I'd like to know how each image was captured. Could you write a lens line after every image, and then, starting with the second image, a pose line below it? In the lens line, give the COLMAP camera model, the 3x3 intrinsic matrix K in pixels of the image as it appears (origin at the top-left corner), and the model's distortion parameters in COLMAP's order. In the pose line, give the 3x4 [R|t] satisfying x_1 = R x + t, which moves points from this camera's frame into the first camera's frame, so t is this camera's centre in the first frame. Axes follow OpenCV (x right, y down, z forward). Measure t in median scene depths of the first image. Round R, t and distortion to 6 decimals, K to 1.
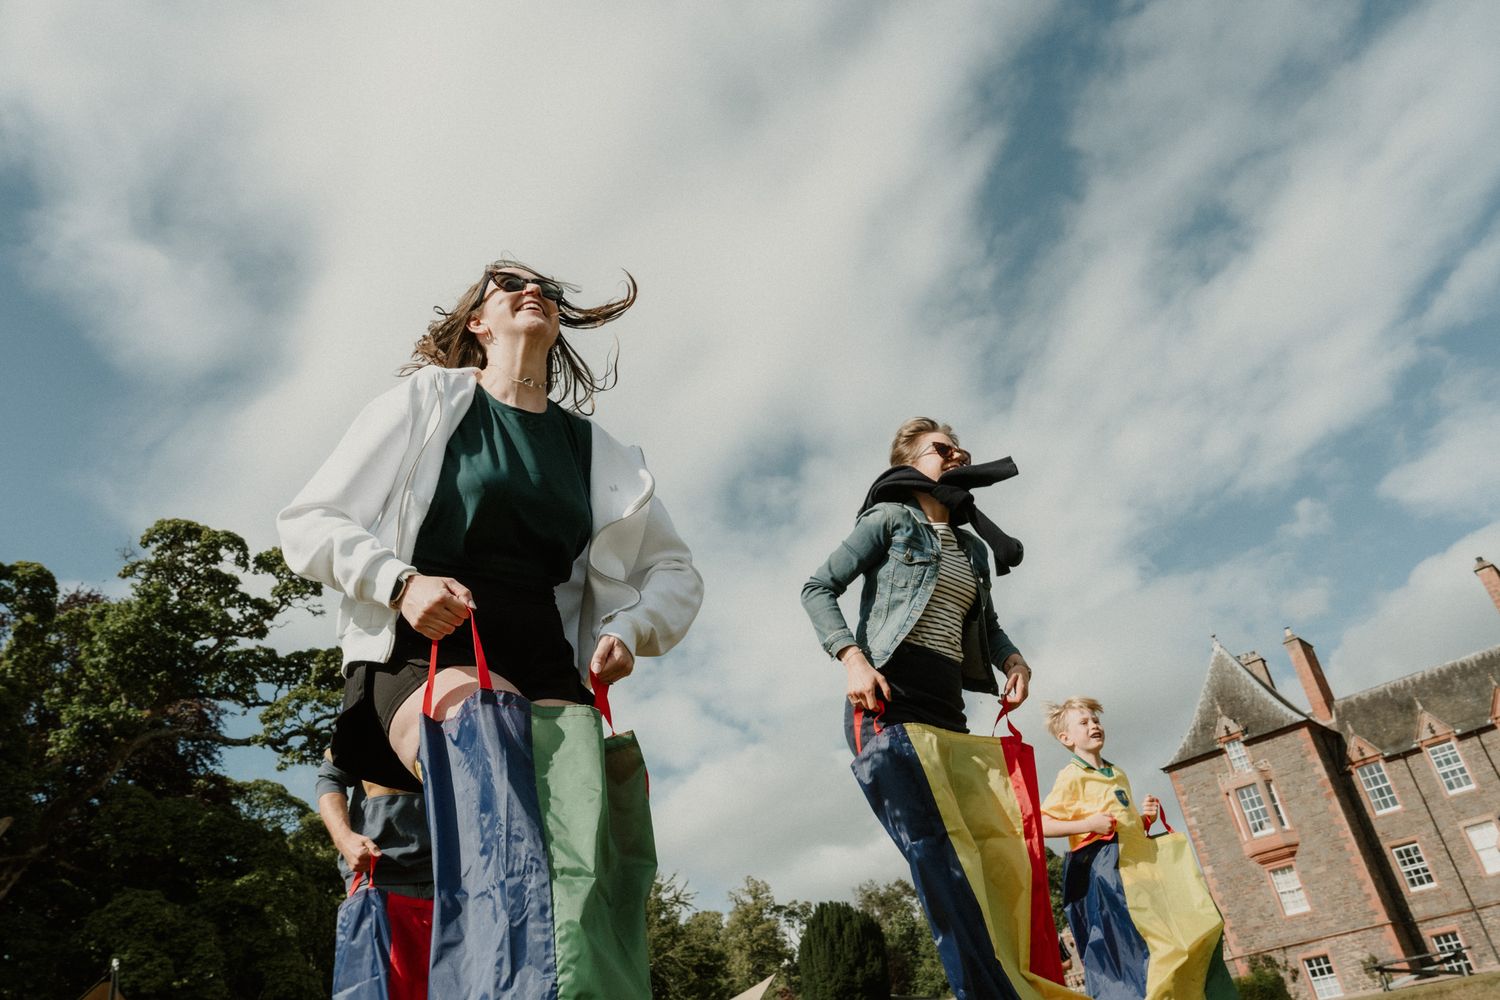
lens RADIAL K [[1062.1, 0, 754.8], [0, 1062.1, 496.1], [0, 0, 1]] dist [-0.001645, 0.002256]
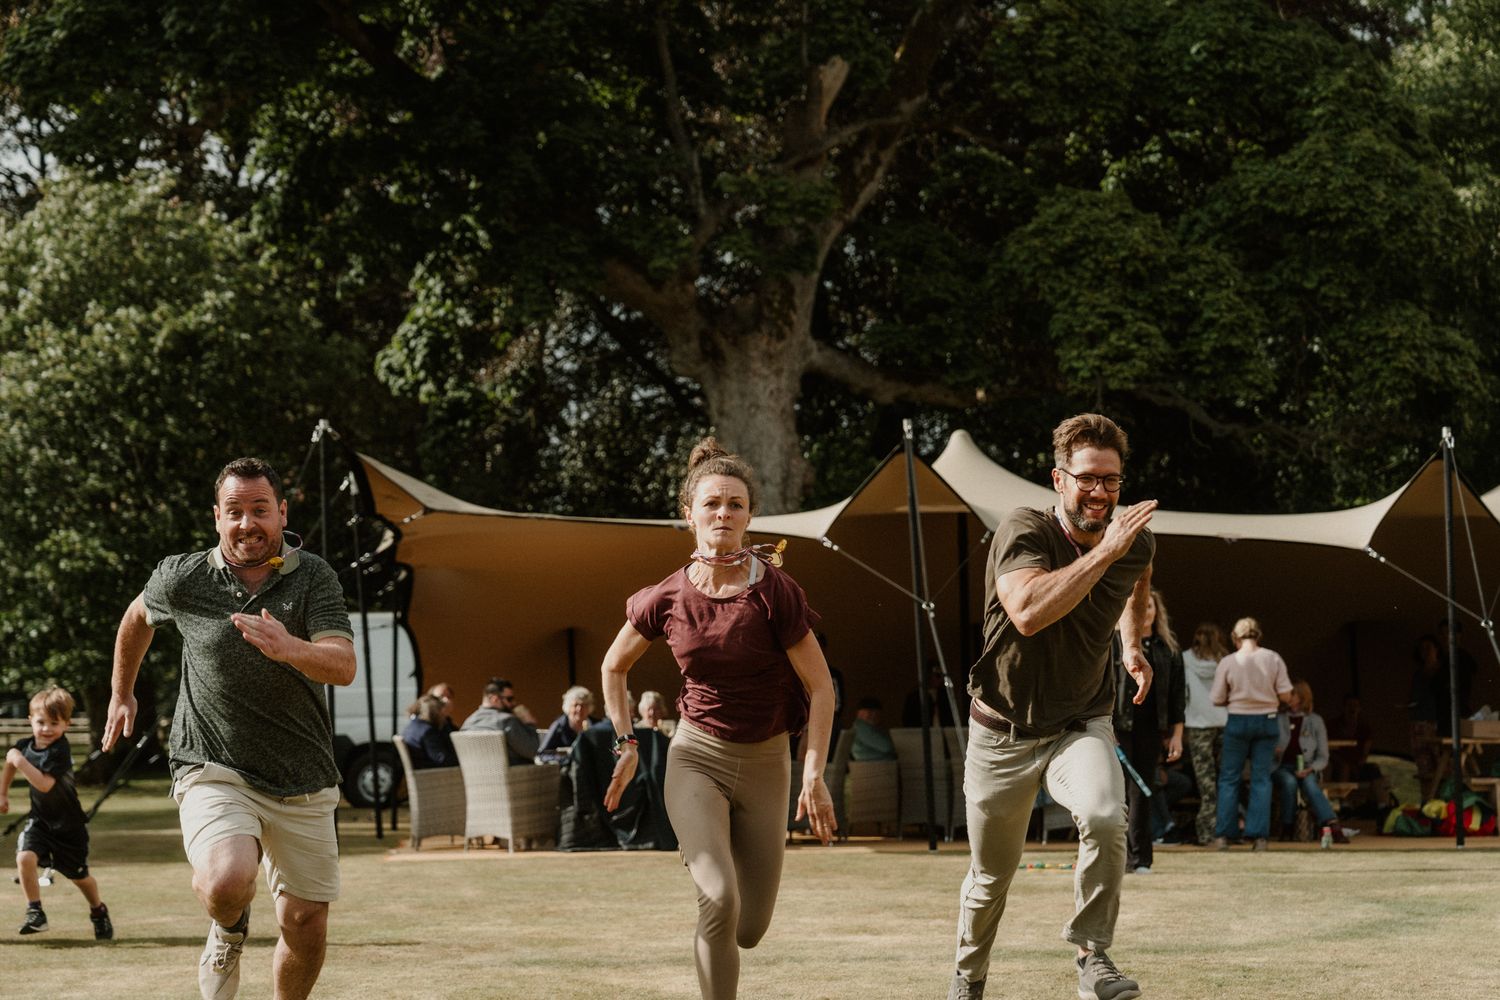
lens RADIAL K [[2918.4, 0, 818.6], [0, 2918.4, 502.2], [0, 0, 1]] dist [-0.054264, 3.650032]
pose [[0.787653, 0.076647, -0.611332, 0.119118], [0.238338, 0.877080, 0.417045, -0.070938], [0.568152, -0.474190, 0.672567, -0.038170]]
